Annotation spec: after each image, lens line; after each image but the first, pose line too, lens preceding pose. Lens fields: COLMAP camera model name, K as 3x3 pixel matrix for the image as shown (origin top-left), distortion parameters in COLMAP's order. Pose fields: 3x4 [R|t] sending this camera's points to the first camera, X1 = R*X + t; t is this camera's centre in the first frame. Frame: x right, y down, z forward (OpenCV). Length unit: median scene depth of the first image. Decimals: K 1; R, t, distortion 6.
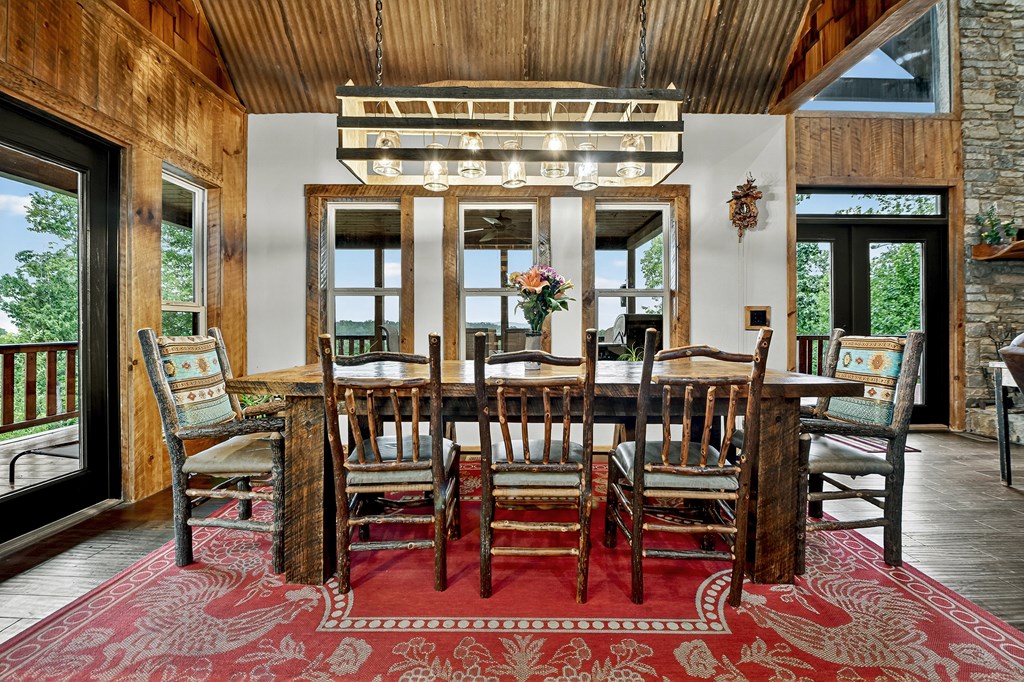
lens RADIAL K [[417.0, 0, 514.3], [0, 417.0, 332.5], [0, 0, 1]] dist [-0.009529, -0.003980]
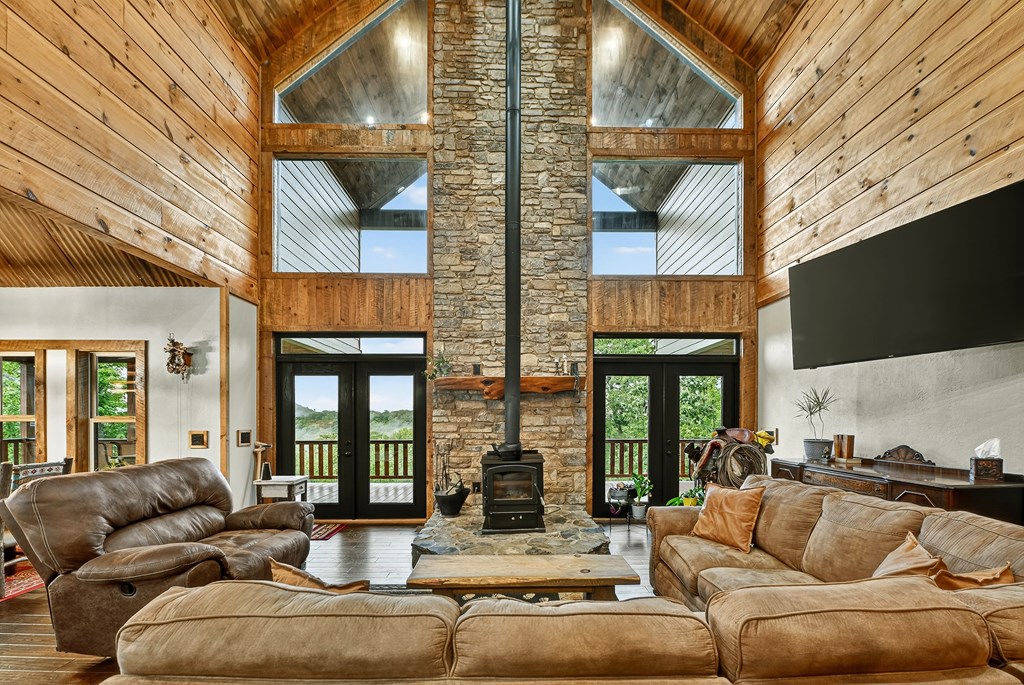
lens RADIAL K [[430.4, 0, 513.0], [0, 430.4, 427.8], [0, 0, 1]] dist [-0.019930, 0.000911]
pose [[0.999614, -0.000132, 0.027768, 1.315819], [-0.000222, 0.999919, 0.012748, -0.076519], [-0.027767, -0.012749, 0.999533, -0.343291]]
